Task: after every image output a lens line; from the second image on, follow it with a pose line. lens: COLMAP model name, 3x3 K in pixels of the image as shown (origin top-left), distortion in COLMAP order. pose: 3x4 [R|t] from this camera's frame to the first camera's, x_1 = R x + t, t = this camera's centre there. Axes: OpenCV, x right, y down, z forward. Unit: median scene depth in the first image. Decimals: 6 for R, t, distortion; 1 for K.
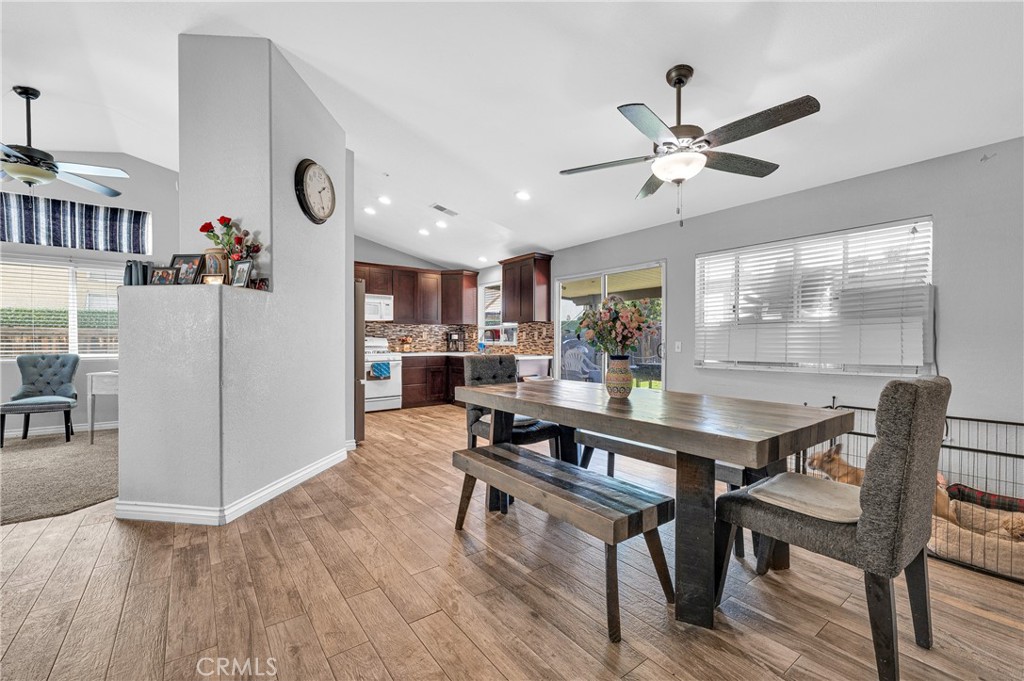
lens RADIAL K [[421.0, 0, 512.8], [0, 421.0, 345.2], [0, 0, 1]] dist [0.000655, -0.000040]
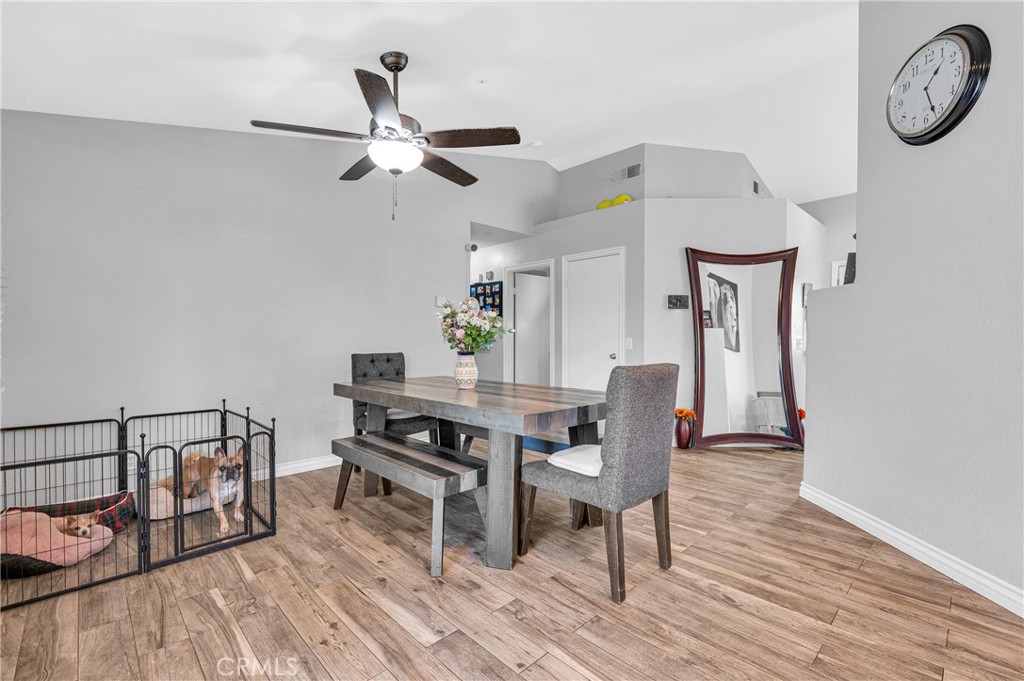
lens RADIAL K [[421.0, 0, 512.8], [0, 421.0, 345.2], [0, 0, 1]] dist [0.000655, -0.000040]
pose [[-0.995854, -0.000024, -0.090969, 0.118406], [-0.000943, 0.999949, 0.010064, -0.006701], [0.090964, 0.010108, -0.995803, 1.056499]]
